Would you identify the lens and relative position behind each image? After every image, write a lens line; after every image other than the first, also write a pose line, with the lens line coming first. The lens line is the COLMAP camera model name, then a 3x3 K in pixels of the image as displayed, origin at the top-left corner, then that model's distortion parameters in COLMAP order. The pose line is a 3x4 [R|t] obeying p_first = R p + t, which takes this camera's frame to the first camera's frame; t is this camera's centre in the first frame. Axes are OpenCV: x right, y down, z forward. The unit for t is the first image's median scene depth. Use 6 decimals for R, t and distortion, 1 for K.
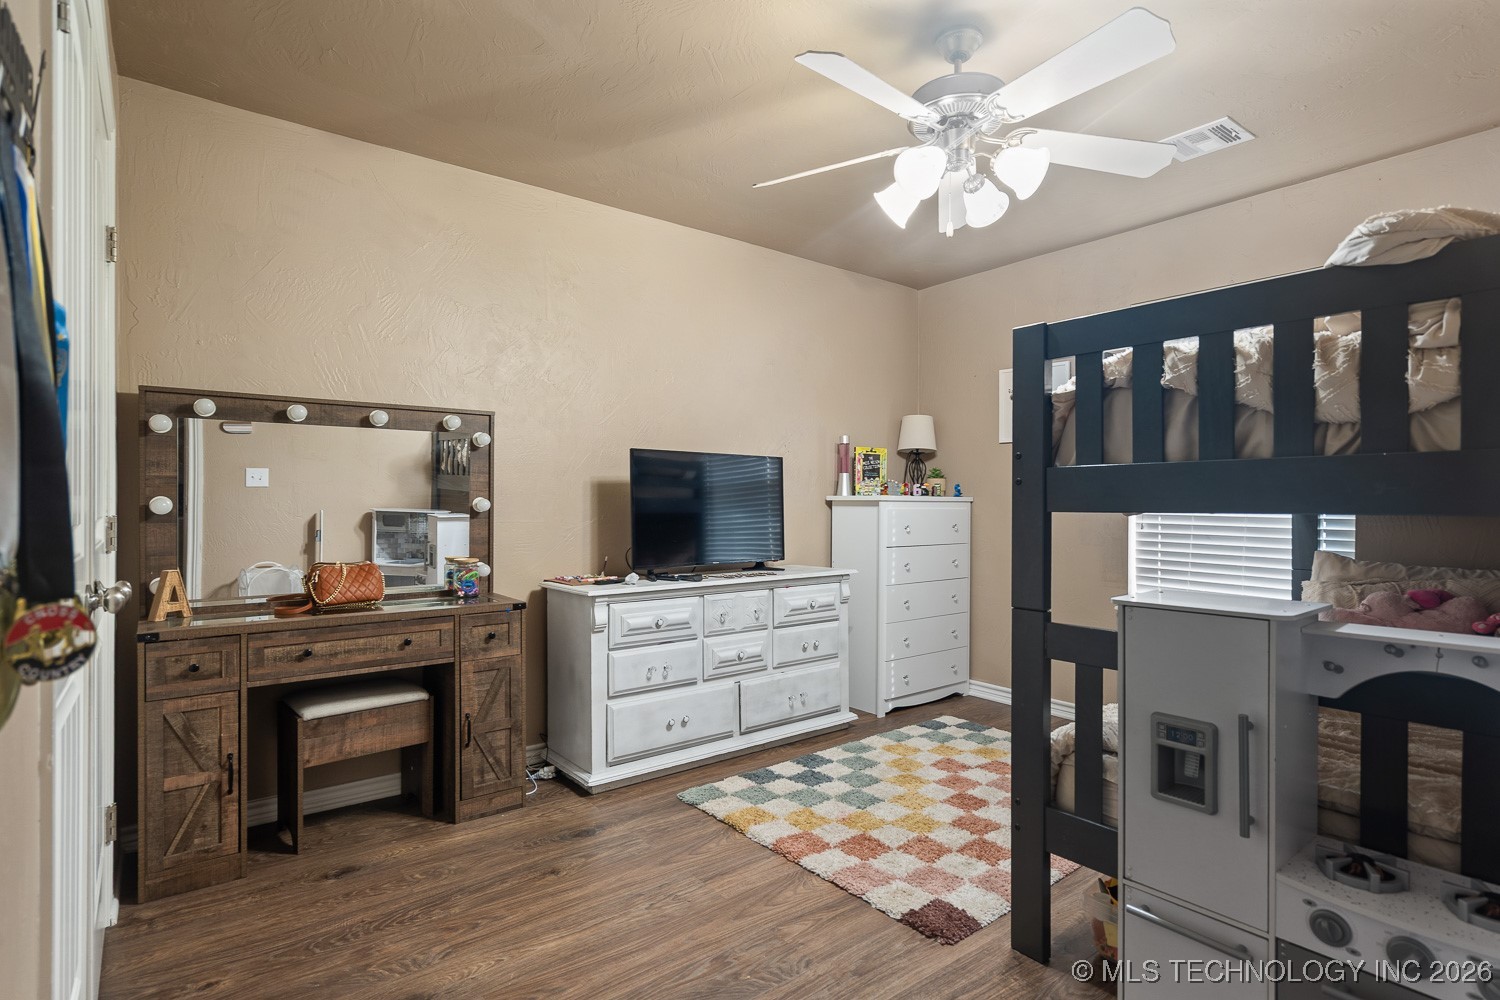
lens RADIAL K [[737.8, 0, 750.0], [0, 737.8, 500.0], [0, 0, 1]] dist [-0.000503, -0.000107]
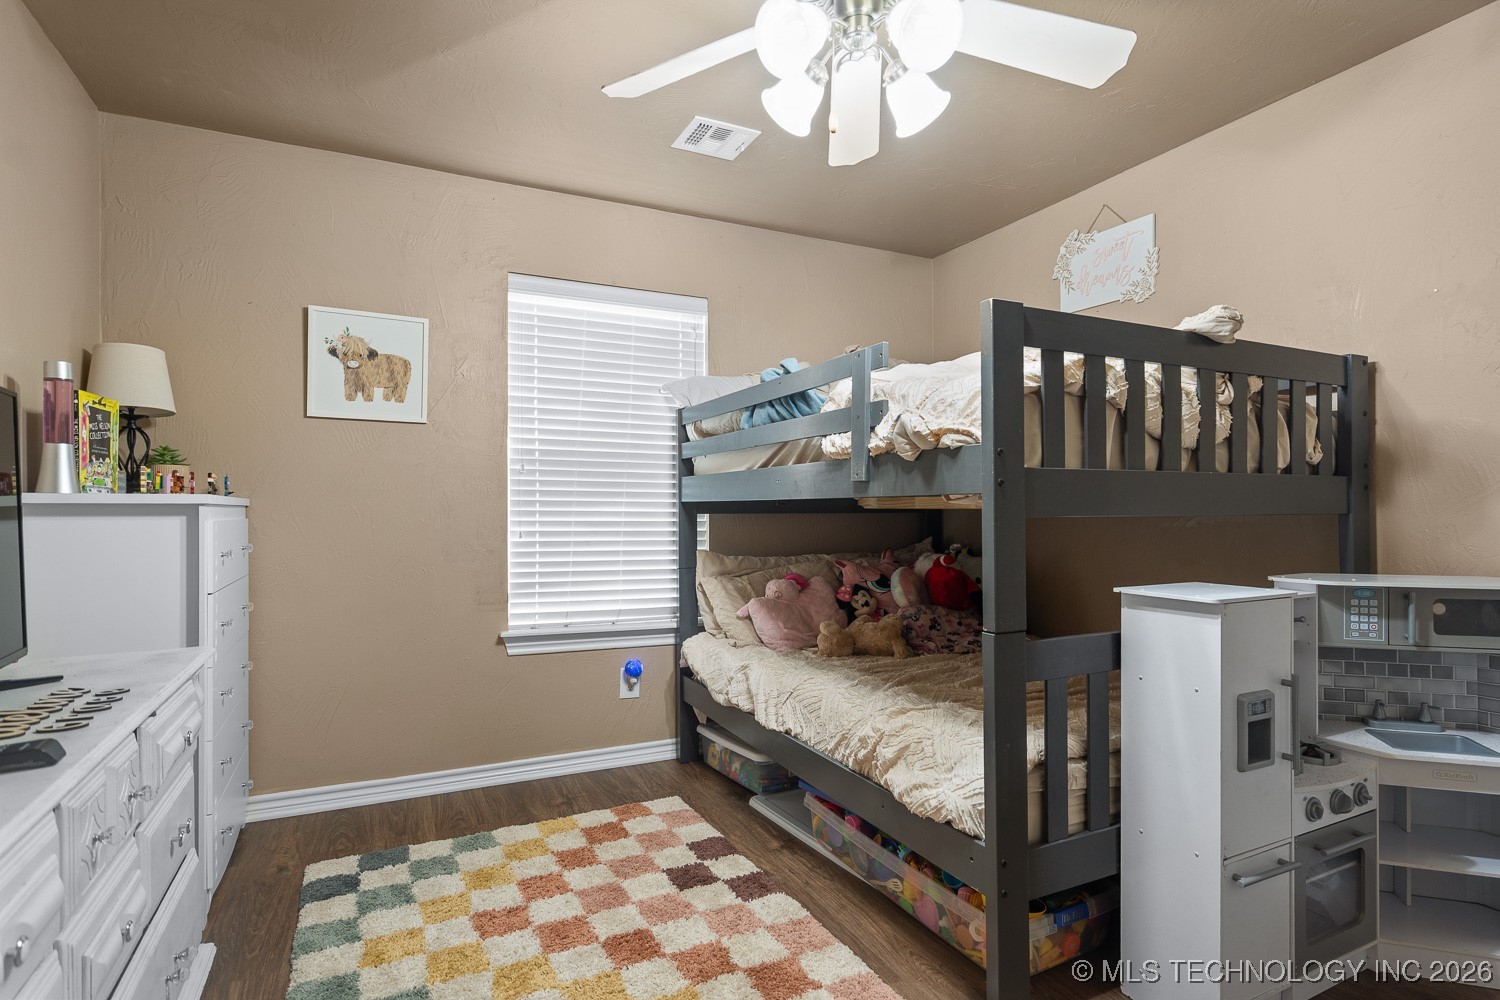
lens RADIAL K [[760.5, 0, 744.1], [0, 760.5, 507.6], [0, 0, 1]] dist [-0.002486, -0.000310]
pose [[0.211714, -0.003077, 0.977327, -0.339208], [-0.001957, 0.999992, 0.003572, 0.000688], [-0.977330, -0.002669, 0.211707, 0.690014]]
